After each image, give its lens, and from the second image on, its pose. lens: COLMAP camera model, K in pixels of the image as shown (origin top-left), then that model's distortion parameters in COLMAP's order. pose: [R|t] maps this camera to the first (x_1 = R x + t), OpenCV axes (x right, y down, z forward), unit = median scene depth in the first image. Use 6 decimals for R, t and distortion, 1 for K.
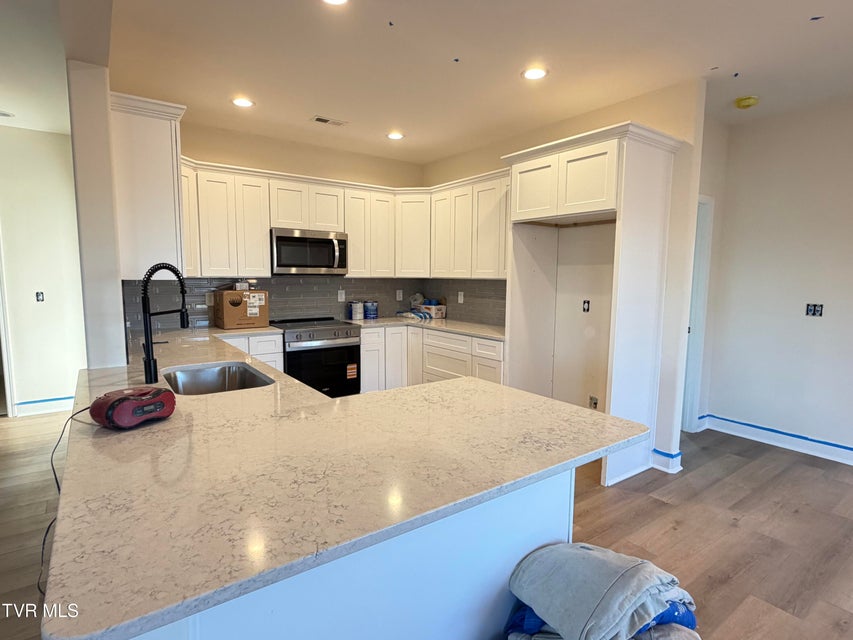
lens RADIAL K [[451.4, 0, 425.5], [0, 451.4, 322.2], [0, 0, 1]] dist [0.004069, -0.000330]
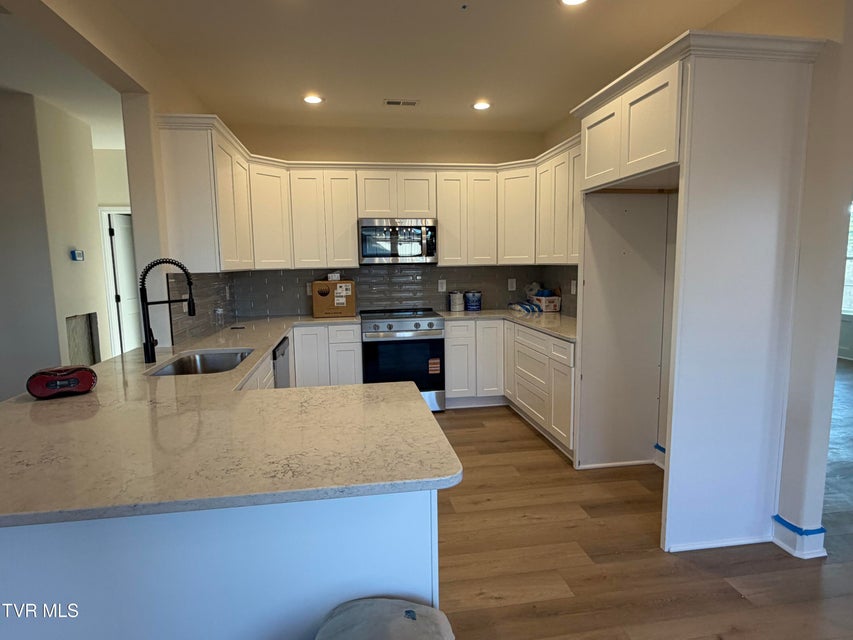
lens RADIAL K [[479.0, 0, 425.9], [0, 479.0, 319.9], [0, 0, 1]] dist [-0.001751, 0.000556]
pose [[0.892993, 0.030260, -0.449052, 0.286975], [-0.023295, 0.999507, 0.021028, -0.008832], [0.449467, -0.008317, 0.893258, 0.111766]]
